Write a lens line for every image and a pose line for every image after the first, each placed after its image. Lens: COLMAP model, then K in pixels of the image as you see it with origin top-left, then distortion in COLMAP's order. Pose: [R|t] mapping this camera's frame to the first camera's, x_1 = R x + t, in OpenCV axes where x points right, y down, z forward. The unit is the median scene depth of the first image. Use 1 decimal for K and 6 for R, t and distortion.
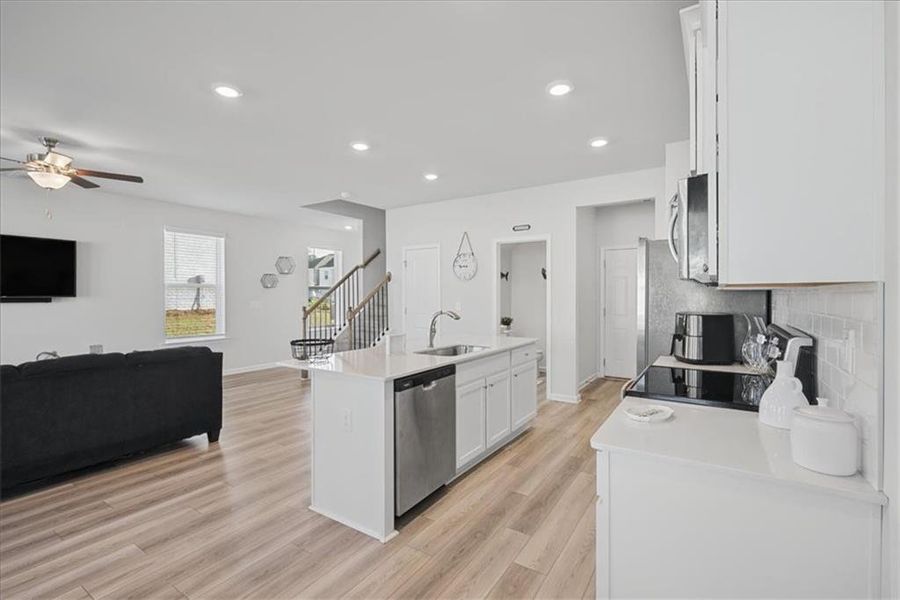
lens RADIAL K [[404.4, 0, 451.9], [0, 404.4, 295.1], [0, 0, 1]] dist [0.001434, 0.001026]
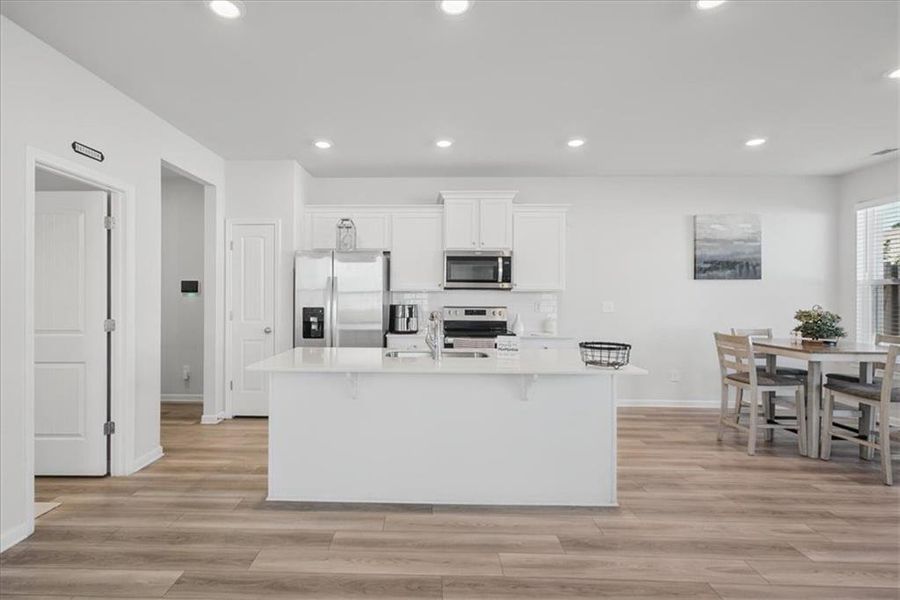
lens RADIAL K [[421.8, 0, 419.7], [0, 421.8, 295.4], [0, 0, 1]] dist [0.000667, 0.000294]
pose [[-0.521692, -0.001057, 0.853133, -0.480054], [-0.001827, 0.999998, 0.000122, 0.004214], [-0.853132, -0.001495, -0.521693, 0.956944]]
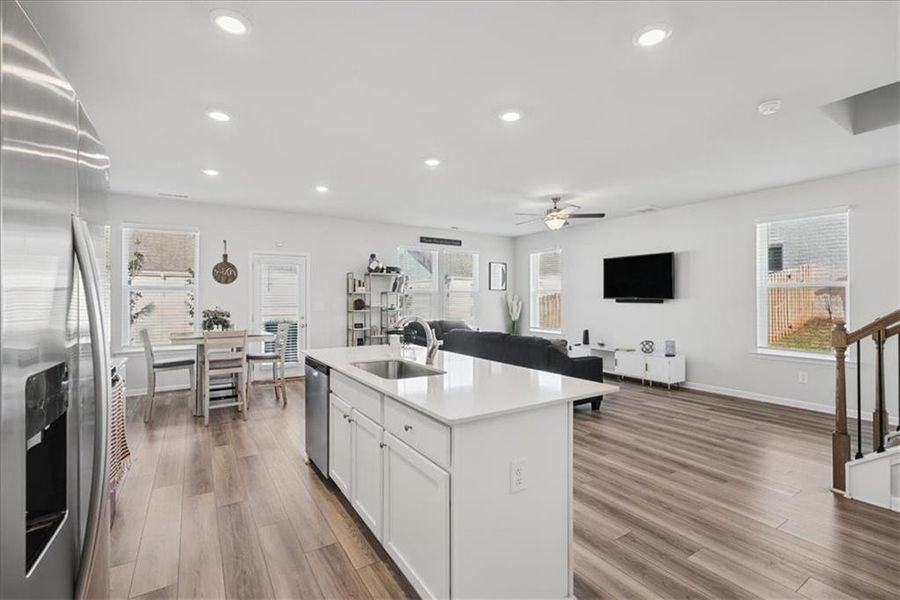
lens RADIAL K [[401.3, 0, 452.2], [0, 401.3, 301.4], [0, 0, 1]] dist [-0.000306, 0.000301]
pose [[-0.411637, 0.005361, -0.911332, 0.409297], [-0.000665, 0.999981, 0.006183, 0.004670], [0.911348, 0.003151, -0.411626, 0.890794]]
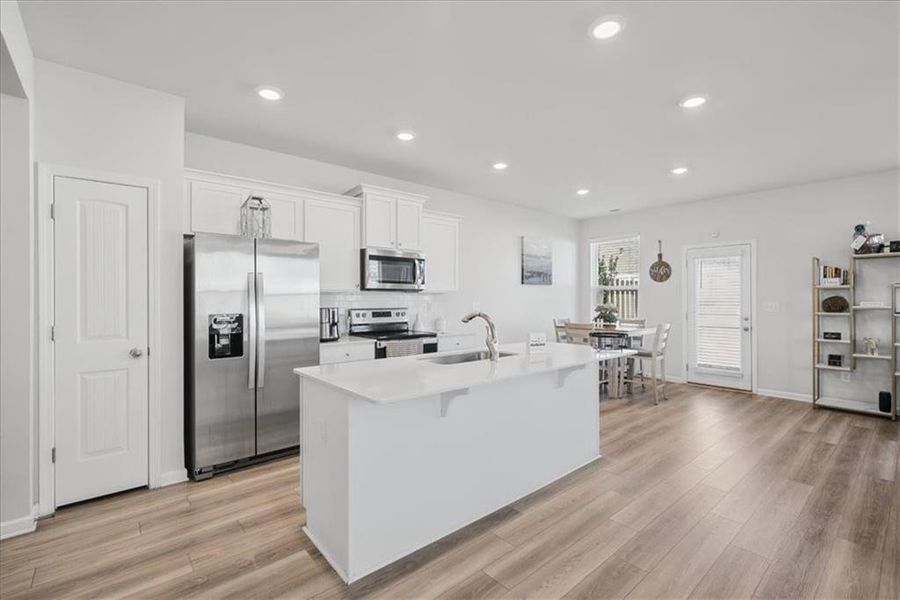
lens RADIAL K [[404.2, 0, 455.9], [0, 404.2, 297.9], [0, 0, 1]] dist [0.000590, 0.000394]
pose [[-0.961657, 0.002453, 0.274244, -0.128124], [0.003100, 0.999993, 0.001926, 0.005110], [-0.274237, 0.002702, -0.961658, 1.161274]]
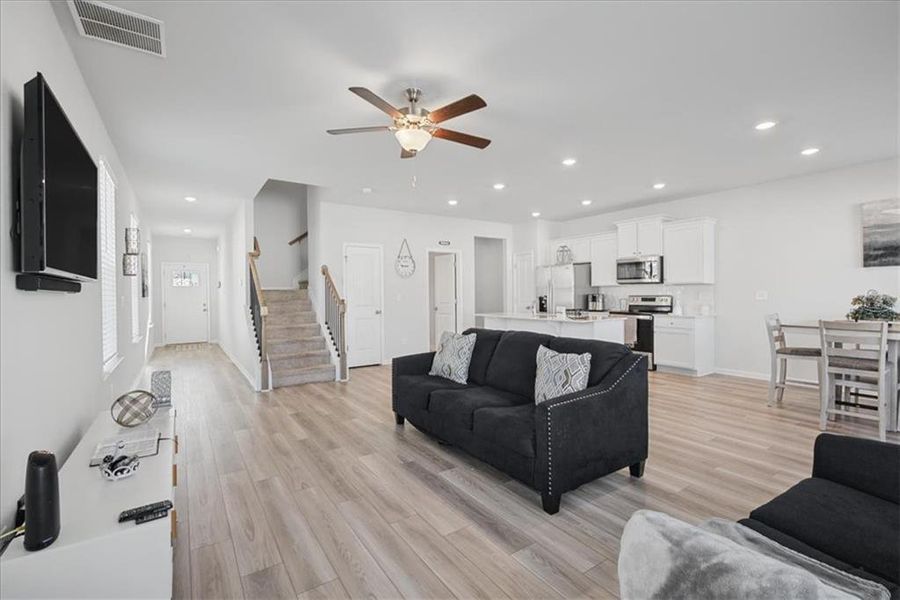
lens RADIAL K [[404.4, 0, 451.9], [0, 404.4, 295.1], [0, 0, 1]] dist [0.001434, 0.001026]
pose [[0.389566, -0.003753, 0.920991, -1.207357], [0.008438, 0.999964, 0.000505, 0.022357], [-0.920960, 0.007574, 0.389583, 0.423066]]
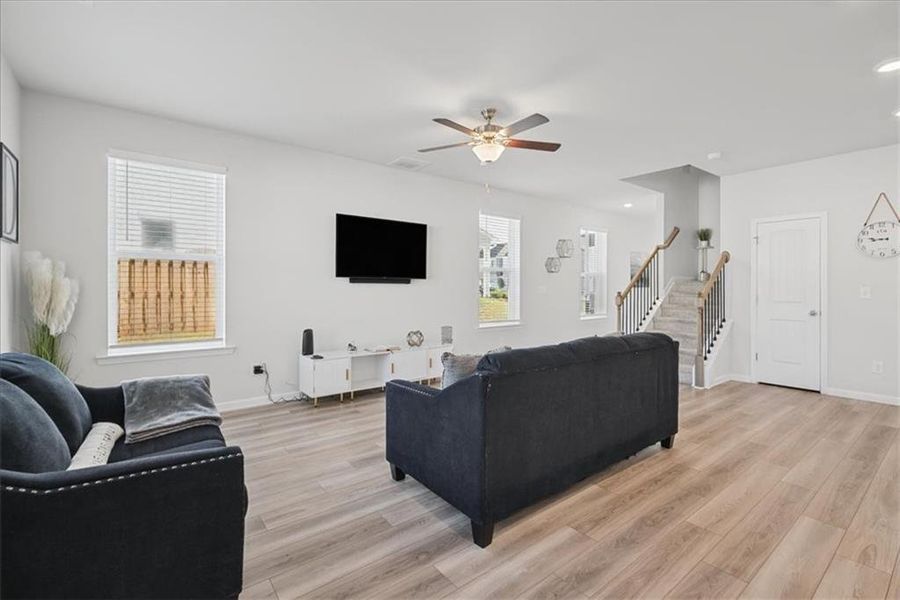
lens RADIAL K [[405.4, 0, 450.1], [0, 405.4, 287.9], [0, 0, 1]] dist [-0.001378, 0.000088]
pose [[0.945231, 0.007780, -0.326310, -0.533200], [-0.006869, 0.999969, 0.003942, 0.022934], [0.326331, -0.001485, 0.945255, 0.044303]]
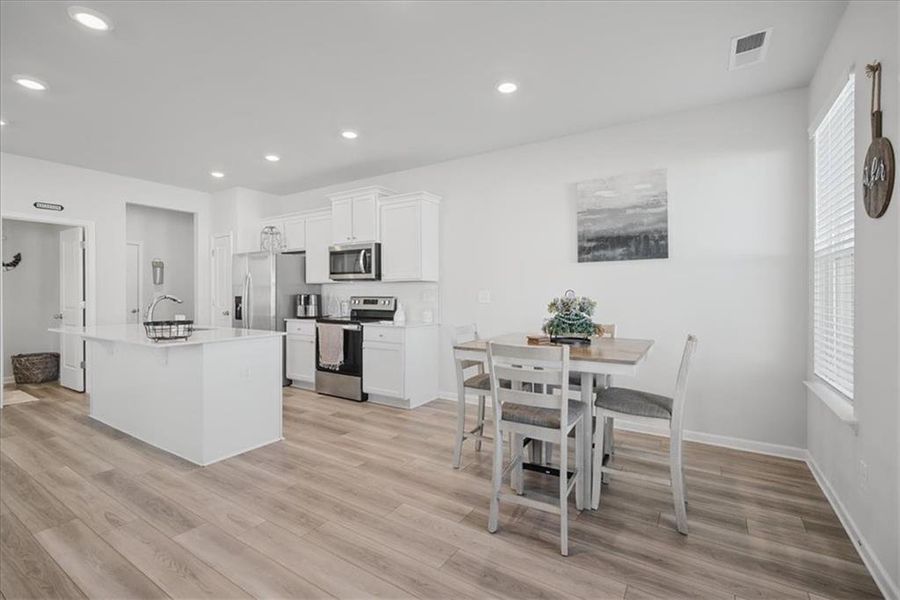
lens RADIAL K [[404.4, 0, 451.9], [0, 404.4, 295.1], [0, 0, 1]] dist [0.001434, 0.001026]
pose [[-0.008307, -0.002984, 0.999961, -0.724376], [0.003455, 0.999989, 0.003013, 0.023750], [-0.999960, 0.003480, -0.008296, 0.153824]]
